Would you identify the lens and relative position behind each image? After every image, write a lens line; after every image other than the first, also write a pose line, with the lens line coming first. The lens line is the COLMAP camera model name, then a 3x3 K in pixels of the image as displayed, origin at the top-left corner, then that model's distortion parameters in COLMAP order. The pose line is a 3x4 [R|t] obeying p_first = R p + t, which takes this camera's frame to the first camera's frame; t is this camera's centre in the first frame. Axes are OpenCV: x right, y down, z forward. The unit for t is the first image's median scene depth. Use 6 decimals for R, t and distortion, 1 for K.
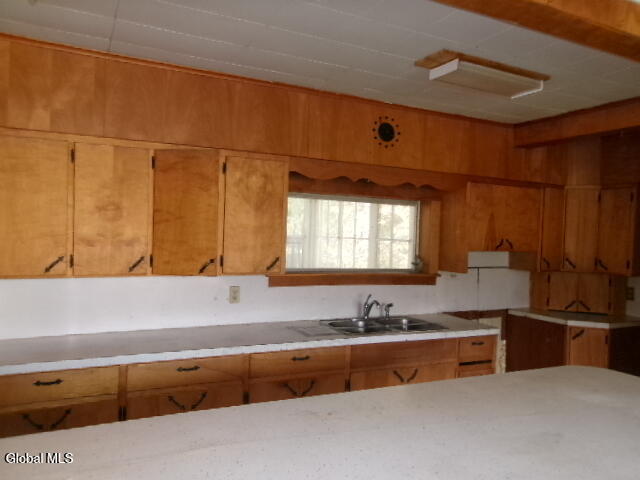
lens RADIAL K [[505.8, 0, 321.9], [0, 505.8, 235.4], [0, 0, 1]] dist [-0.003967, 0.006531]
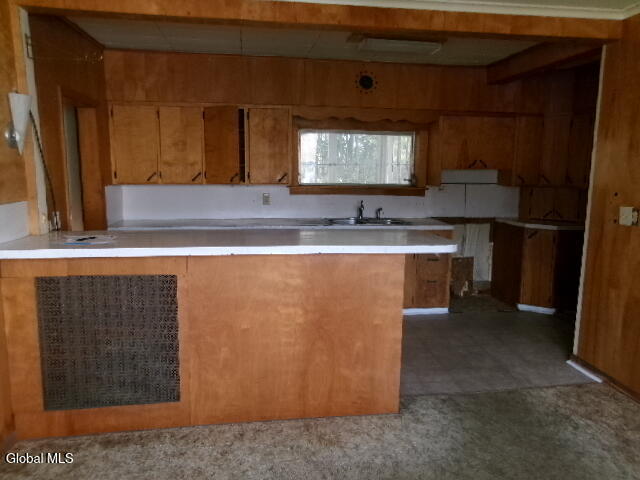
lens RADIAL K [[505.8, 0, 321.9], [0, 505.8, 235.4], [0, 0, 1]] dist [-0.003967, 0.006531]
pose [[0.952080, 0.020465, -0.305162, 0.406937], [0.016465, 0.992882, 0.117957, 0.042747], [0.305404, -0.117329, 0.944967, -0.363334]]
